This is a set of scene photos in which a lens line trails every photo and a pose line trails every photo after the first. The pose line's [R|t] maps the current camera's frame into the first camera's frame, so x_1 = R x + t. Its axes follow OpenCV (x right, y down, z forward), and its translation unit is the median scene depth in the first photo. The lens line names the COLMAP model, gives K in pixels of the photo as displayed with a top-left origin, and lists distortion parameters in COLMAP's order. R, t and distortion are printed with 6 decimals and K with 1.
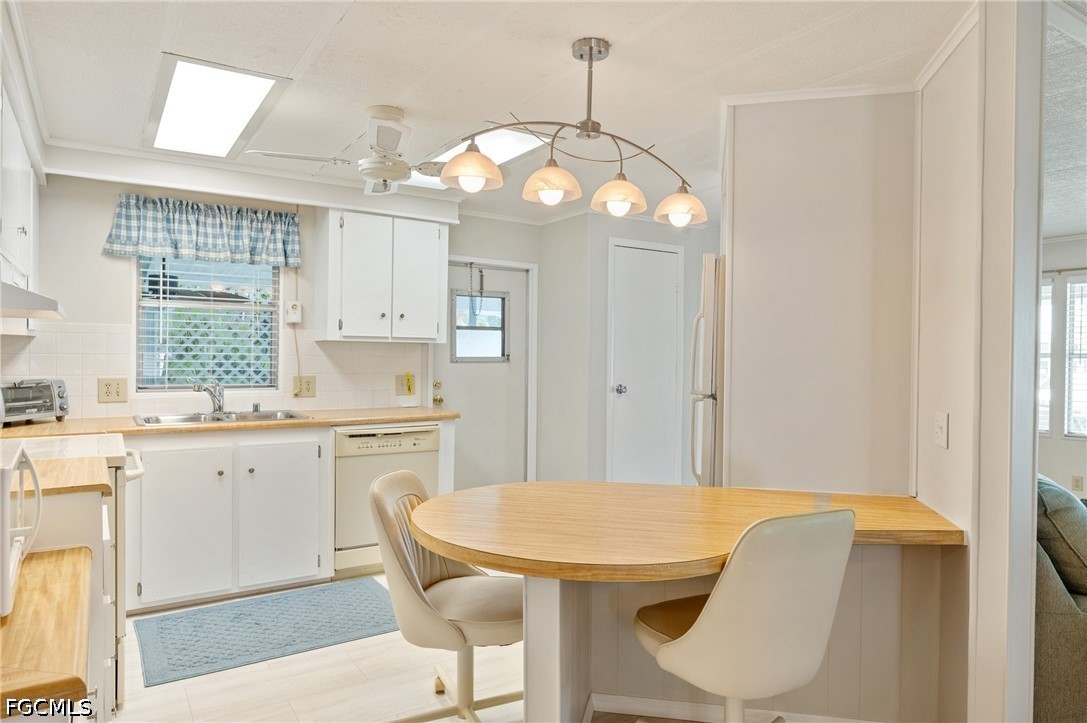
lens RADIAL K [[676.1, 0, 543.5], [0, 676.1, 361.5], [0, 0, 1]] dist [0.002010, 0.000323]
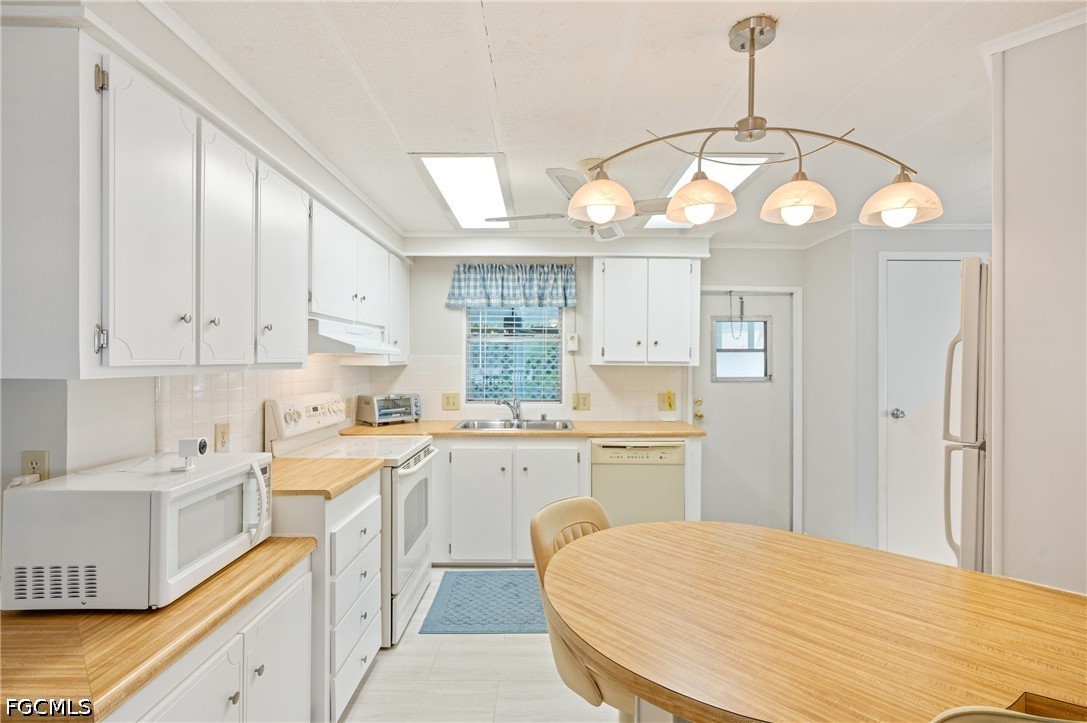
lens RADIAL K [[511.7, 0, 543.5], [0, 511.7, 361.5], [0, 0, 1]] dist [0.001953, 0.000117]
pose [[0.842226, -0.008240, -0.539062, 0.106224], [-0.001168, 0.999853, -0.017107, -0.022486], [0.539123, 0.015038, 0.842093, 0.180733]]
